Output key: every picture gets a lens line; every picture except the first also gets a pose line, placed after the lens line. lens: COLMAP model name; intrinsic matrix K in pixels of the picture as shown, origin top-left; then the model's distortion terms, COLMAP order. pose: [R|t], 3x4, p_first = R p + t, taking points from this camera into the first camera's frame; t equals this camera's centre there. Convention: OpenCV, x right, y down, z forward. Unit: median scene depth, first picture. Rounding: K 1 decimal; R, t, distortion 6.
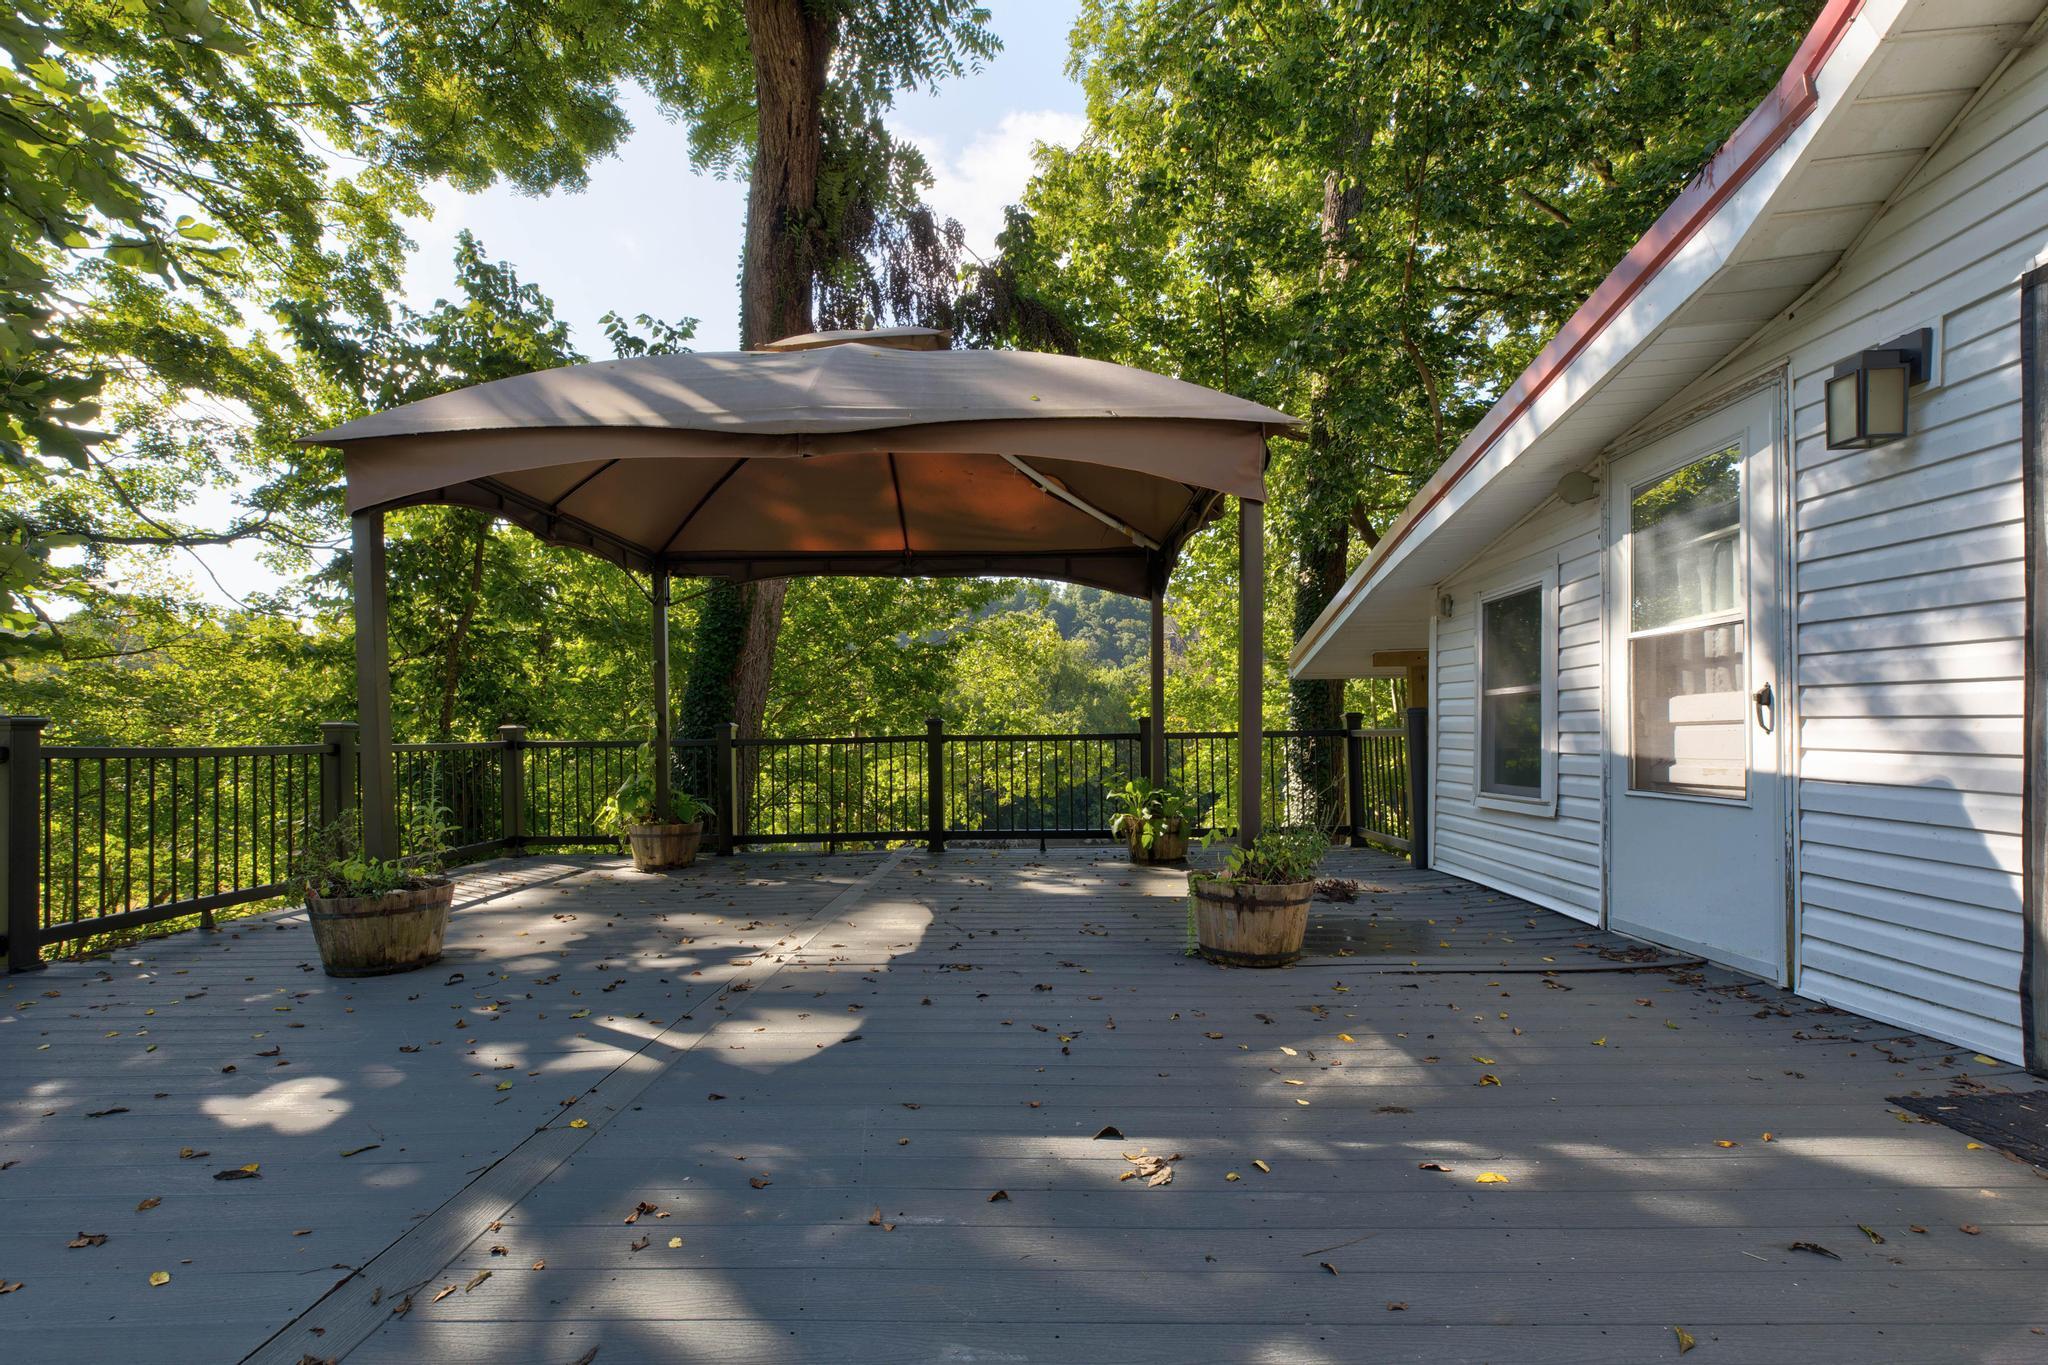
lens RADIAL K [[924.8, 0, 1015.6], [0, 924.8, 738.4], [0, 0, 1]] dist [0.003078, 0.000705]
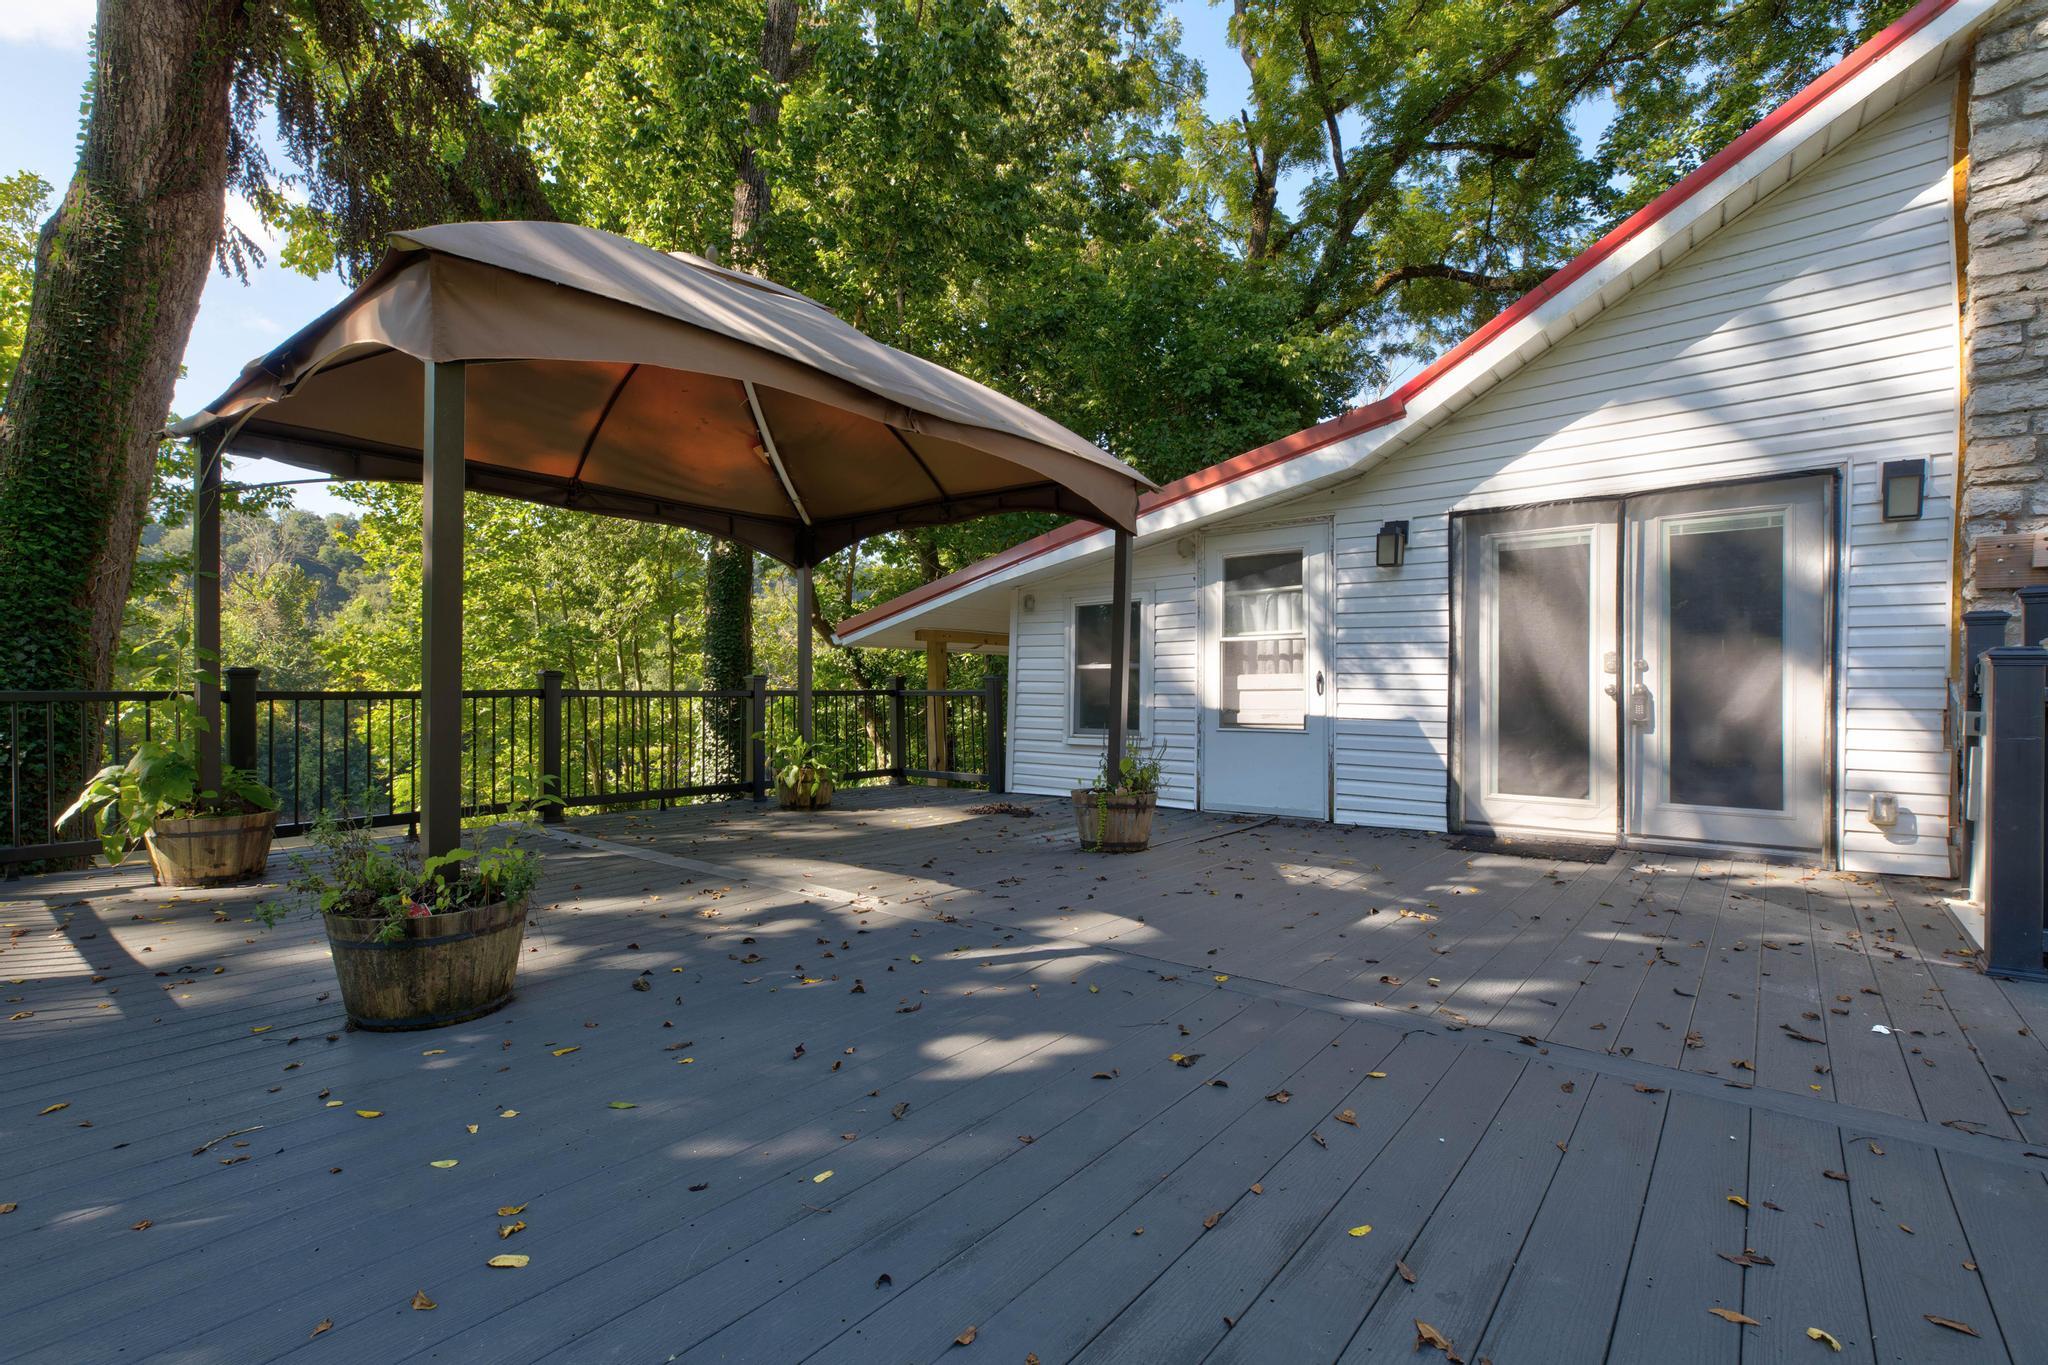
lens RADIAL K [[924.8, 0, 987.7], [0, 924.8, 696.6], [0, 0, 1]] dist [0.003078, 0.000705]
pose [[0.635360, 0.009659, 0.772156, -1.195664], [-0.007435, 0.999952, -0.006390, 0.014002], [-0.772180, -0.001681, 0.635401, 0.287134]]
